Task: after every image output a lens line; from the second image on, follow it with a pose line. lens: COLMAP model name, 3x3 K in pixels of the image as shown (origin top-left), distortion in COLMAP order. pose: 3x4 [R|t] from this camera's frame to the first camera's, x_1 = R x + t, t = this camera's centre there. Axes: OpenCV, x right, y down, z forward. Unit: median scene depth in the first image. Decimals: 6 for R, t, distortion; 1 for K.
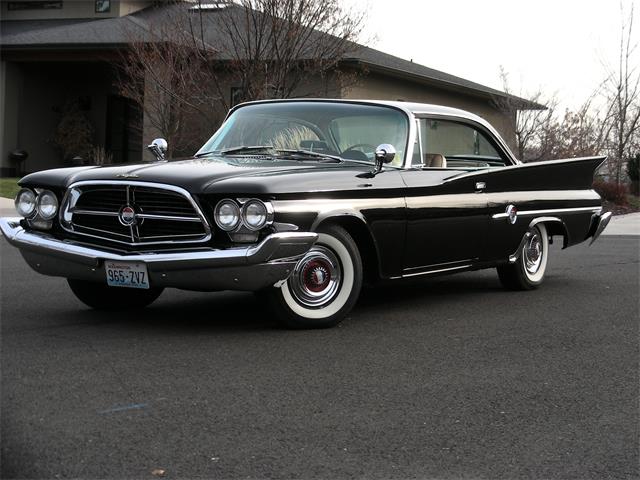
lens RADIAL K [[1344.7, 0, 320.0], [0, 1344.7, 240.0], [0, 0, 1]] dist [-0.038845, -0.073871]
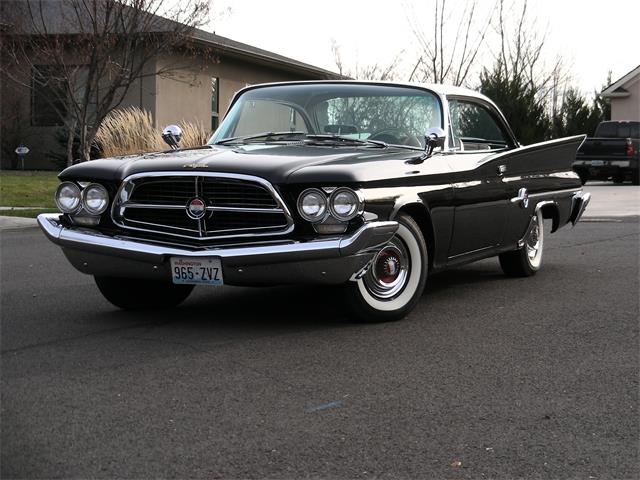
lens RADIAL K [[1479.9, 0, 320.0], [0, 1479.9, 240.0], [0, 0, 1]] dist [-0.022822, 0.037917]
pose [[0.988658, -0.027988, 0.147551, -0.206385], [0.026950, 0.999596, 0.009030, -0.003044], [-0.147744, -0.004951, 0.989013, -0.037267]]
